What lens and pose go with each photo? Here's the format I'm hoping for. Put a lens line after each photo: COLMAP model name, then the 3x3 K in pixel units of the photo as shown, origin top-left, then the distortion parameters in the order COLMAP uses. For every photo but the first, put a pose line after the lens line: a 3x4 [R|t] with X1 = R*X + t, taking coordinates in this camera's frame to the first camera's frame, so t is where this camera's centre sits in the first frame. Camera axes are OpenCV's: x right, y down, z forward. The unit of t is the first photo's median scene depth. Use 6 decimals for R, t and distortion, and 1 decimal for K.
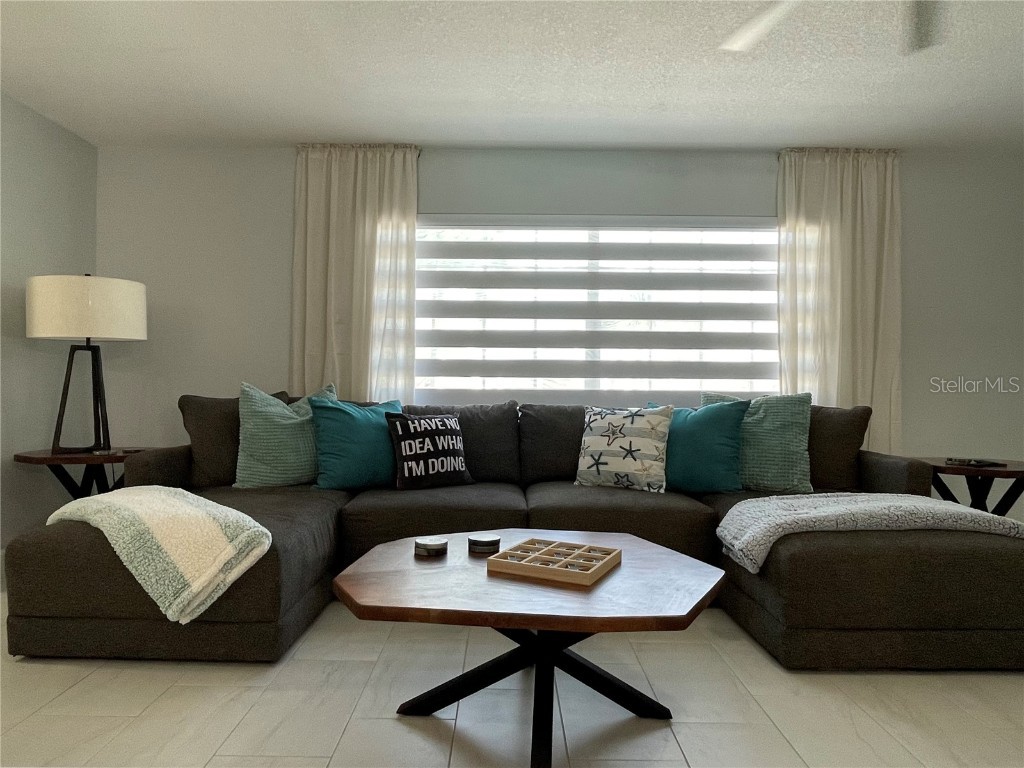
lens RADIAL K [[656.8, 0, 512.0], [0, 656.8, 384.0], [0, 0, 1]] dist [-0.000319, -0.000465]
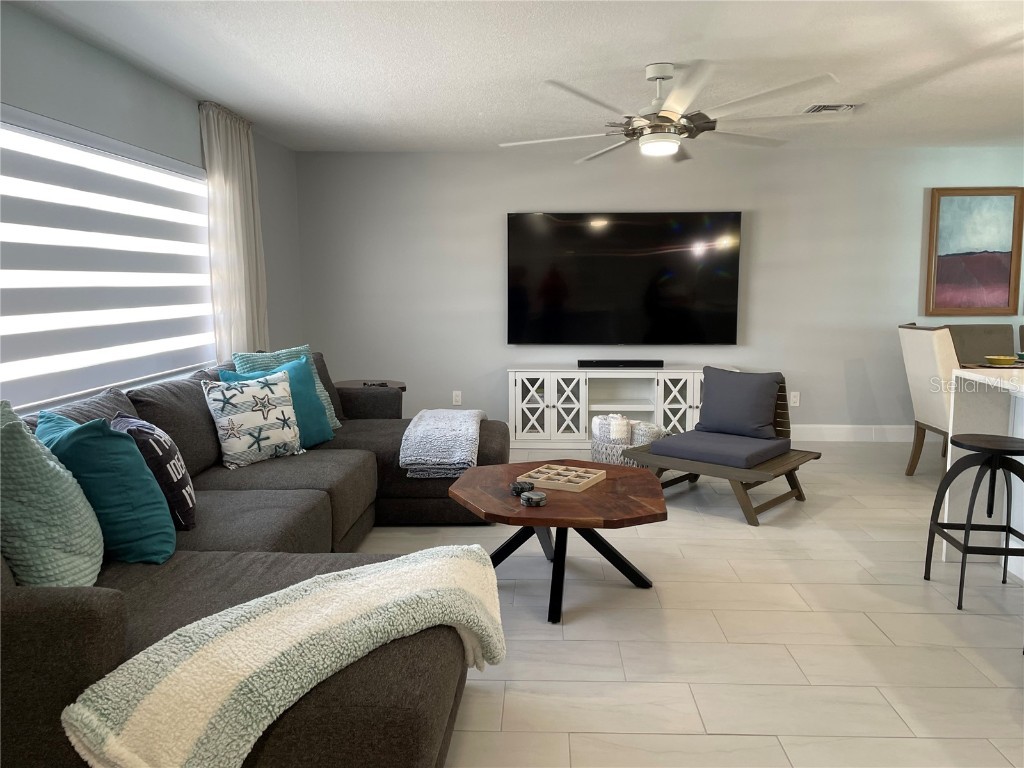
lens RADIAL K [[810.9, 0, 512.0], [0, 810.9, 384.0], [0, 0, 1]] dist [0.004745, 0.003466]
pose [[0.047898, -0.129619, 0.990406, -1.000374], [0.008255, 0.991562, 0.129371, -0.107603], [-0.998818, 0.001979, 0.048564, 0.581691]]
